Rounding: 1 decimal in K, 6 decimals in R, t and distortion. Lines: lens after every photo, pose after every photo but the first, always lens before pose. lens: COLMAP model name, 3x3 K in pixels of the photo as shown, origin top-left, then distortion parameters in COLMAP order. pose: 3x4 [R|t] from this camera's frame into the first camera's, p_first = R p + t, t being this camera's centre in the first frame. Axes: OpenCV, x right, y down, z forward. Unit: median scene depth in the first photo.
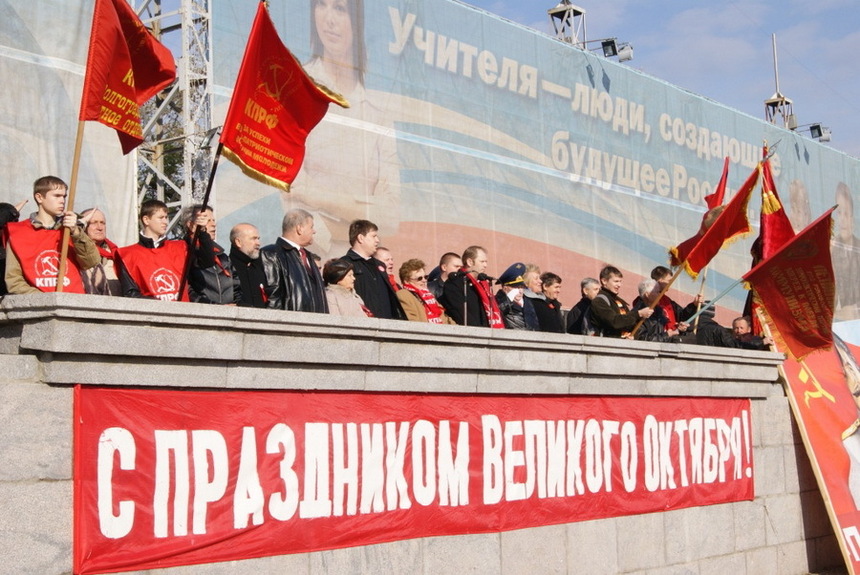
lens RADIAL K [[1489.6, 0, 429.9], [0, 1489.6, 289.1], [0, 0, 1]] dist [-0.043068, 0.000000]
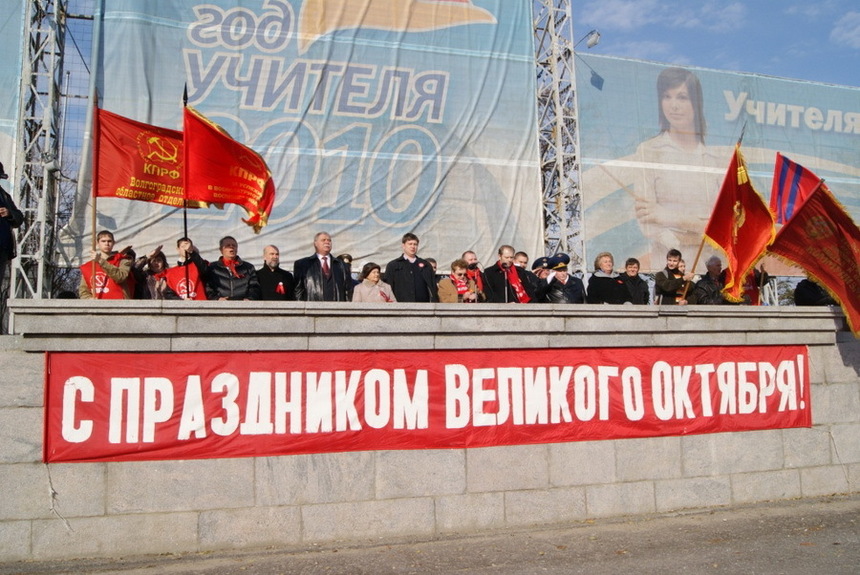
lens RADIAL K [[804.8, 0, 429.8], [0, 804.8, 281.4], [0, 0, 1]] dist [-0.070639, 0.000000]
pose [[0.804614, -0.066776, -0.590032, 0.457416], [0.062012, 0.997673, -0.028347, 0.025348], [0.590552, -0.013781, 0.806882, 0.361636]]
